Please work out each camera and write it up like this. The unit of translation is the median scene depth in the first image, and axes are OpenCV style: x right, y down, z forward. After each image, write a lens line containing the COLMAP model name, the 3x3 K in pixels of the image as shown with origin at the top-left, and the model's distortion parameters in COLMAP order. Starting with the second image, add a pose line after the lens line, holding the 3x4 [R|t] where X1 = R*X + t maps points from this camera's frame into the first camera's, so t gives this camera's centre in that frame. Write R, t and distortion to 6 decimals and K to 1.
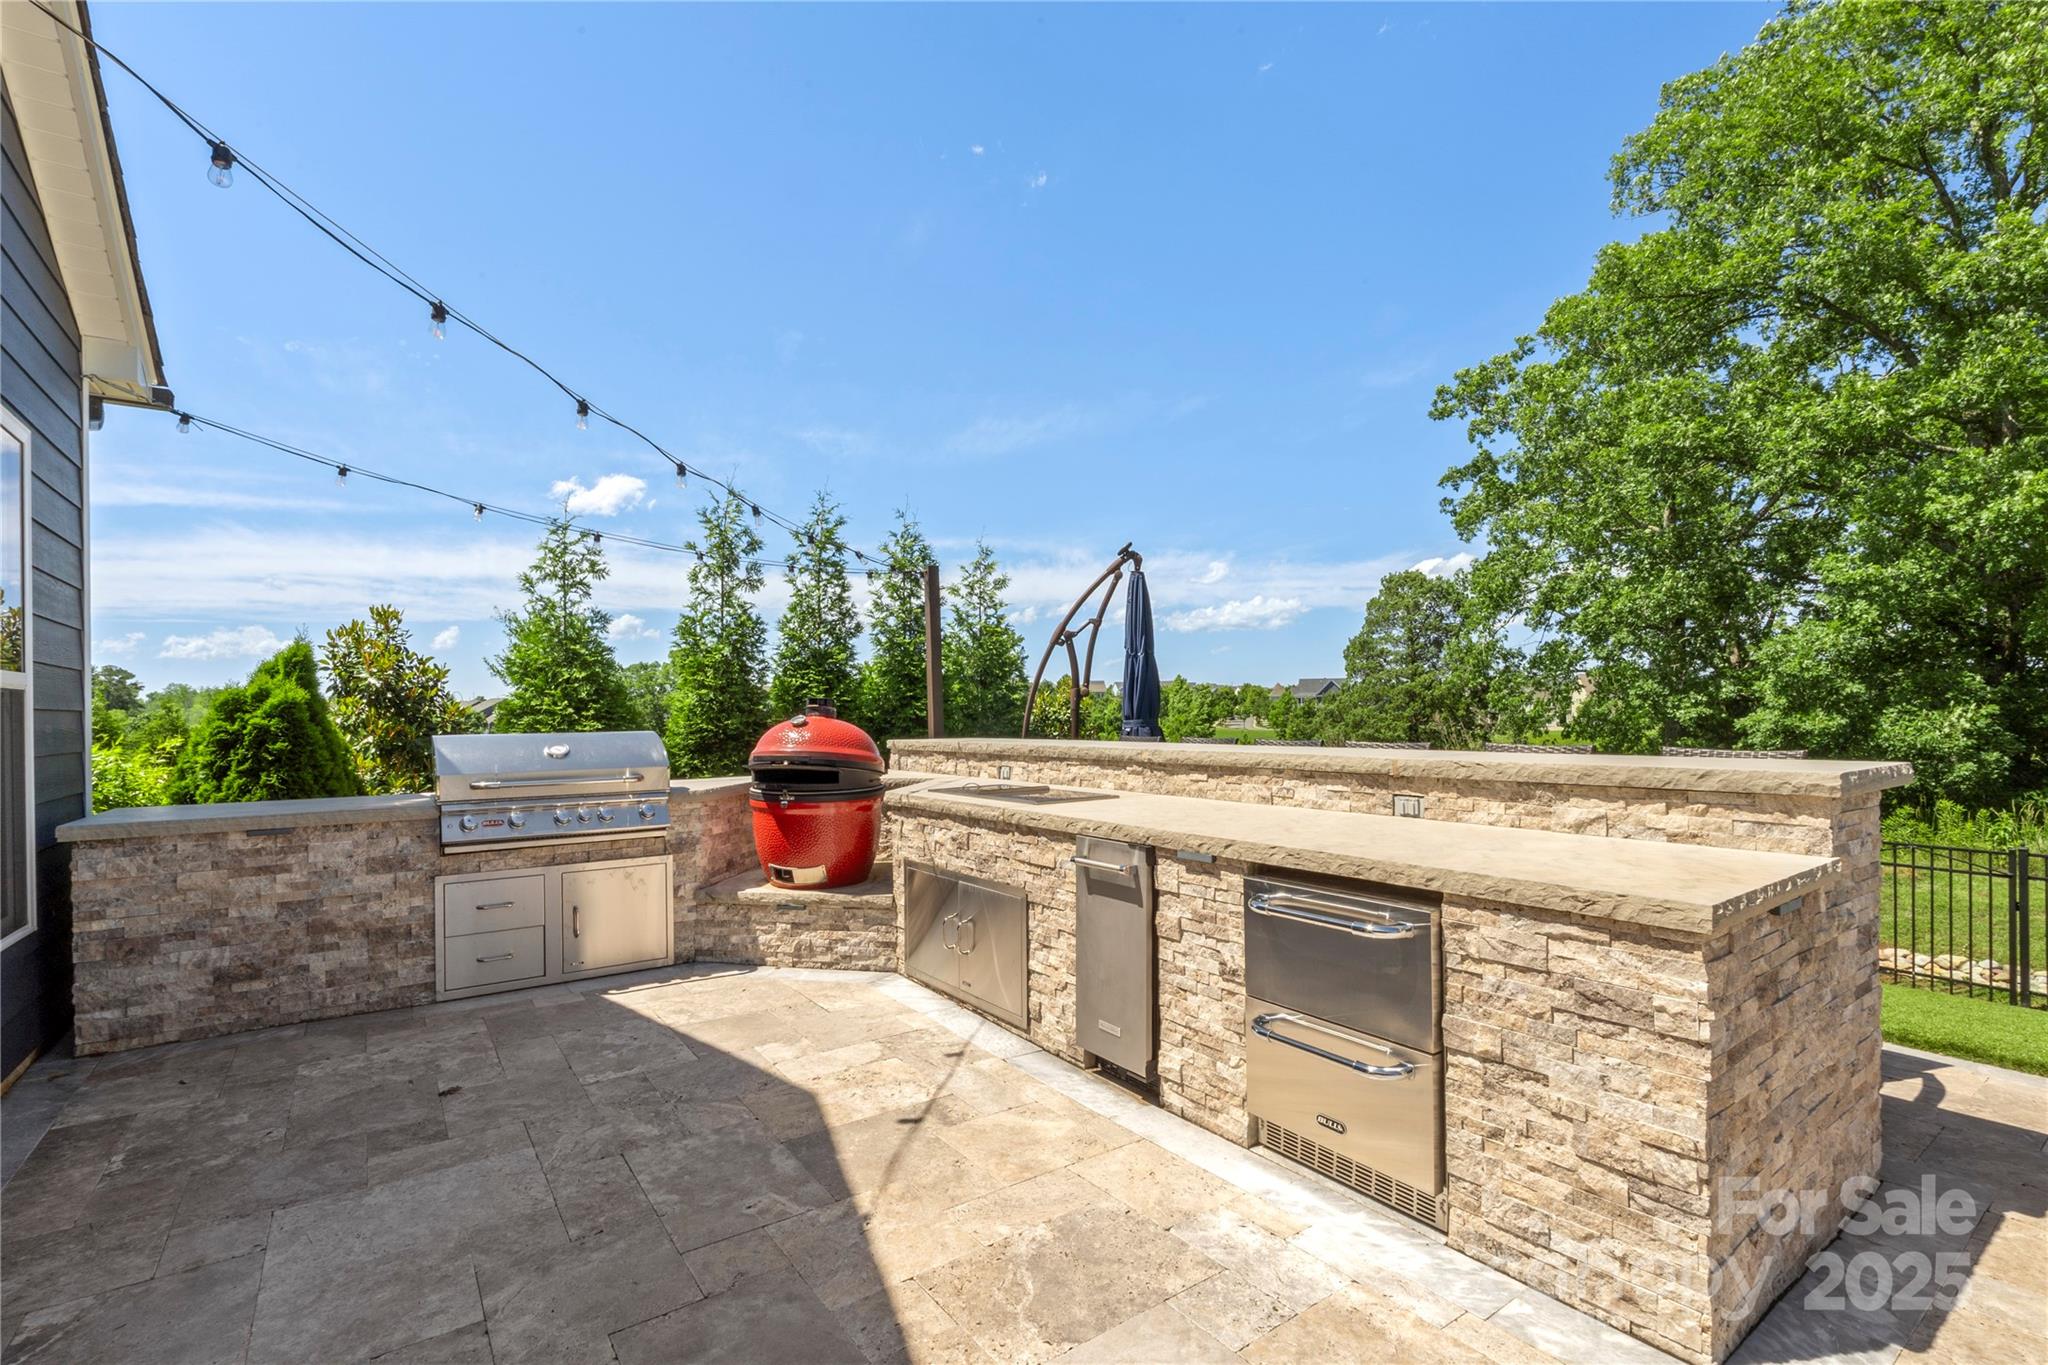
lens RADIAL K [[921.0, 0, 990.1], [0, 921.0, 718.3], [0, 0, 1]] dist [-0.002576, 0.000512]
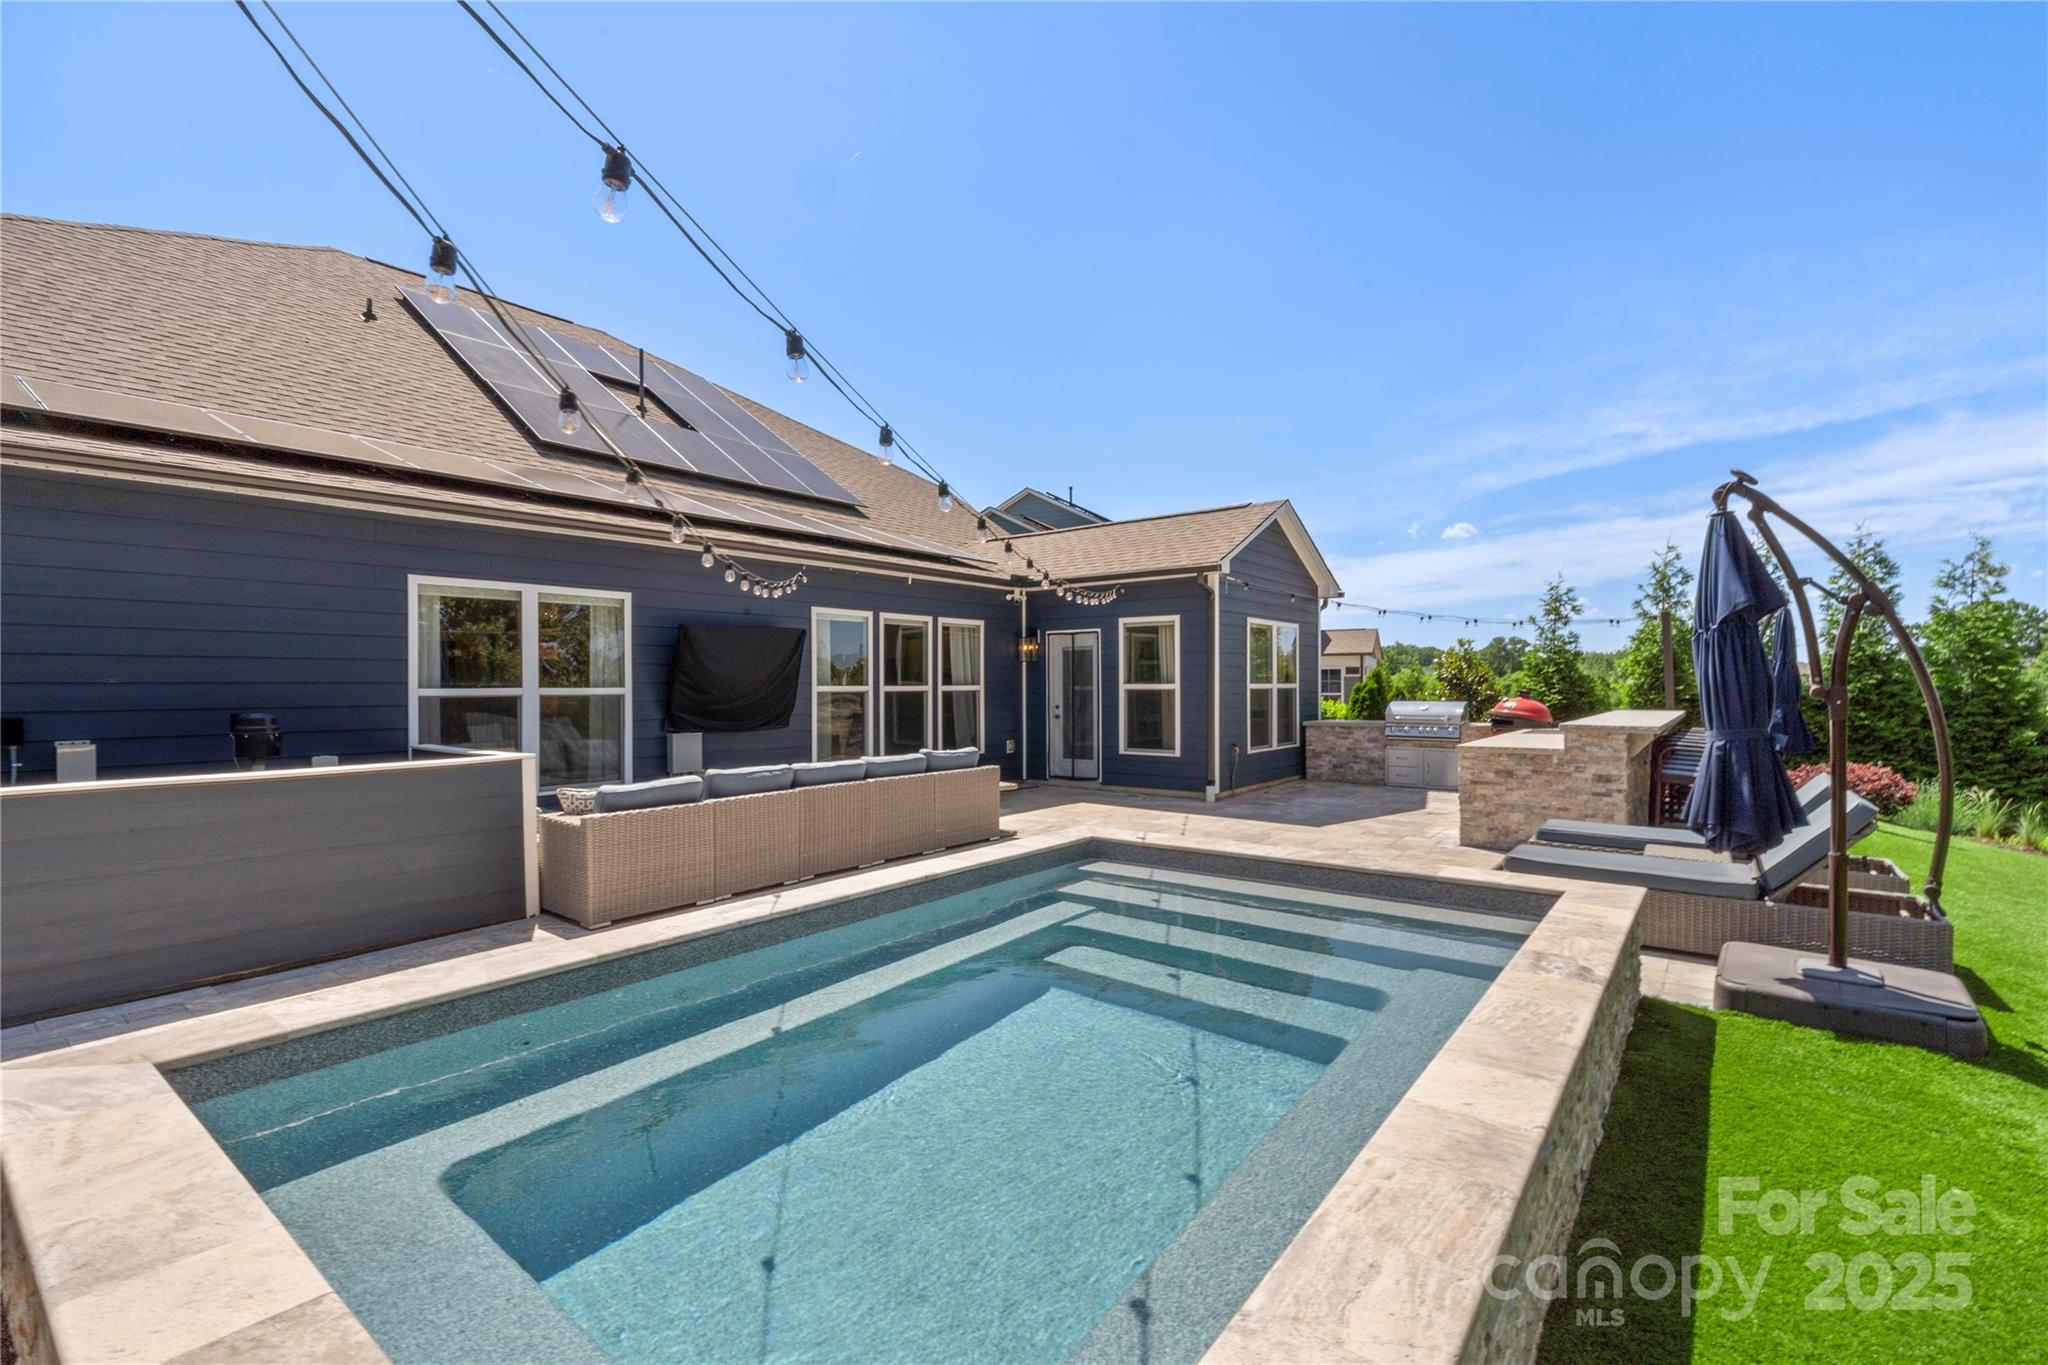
lens RADIAL K [[921.0, 0, 1023.7], [0, 921.0, 680.7], [0, 0, 1]] dist [-0.002576, 0.000512]
pose [[0.288305, 0.010687, -0.957479, 1.175667], [-0.006011, 0.999938, 0.009351, -0.042138], [0.957520, 0.003059, 0.288352, -0.628493]]
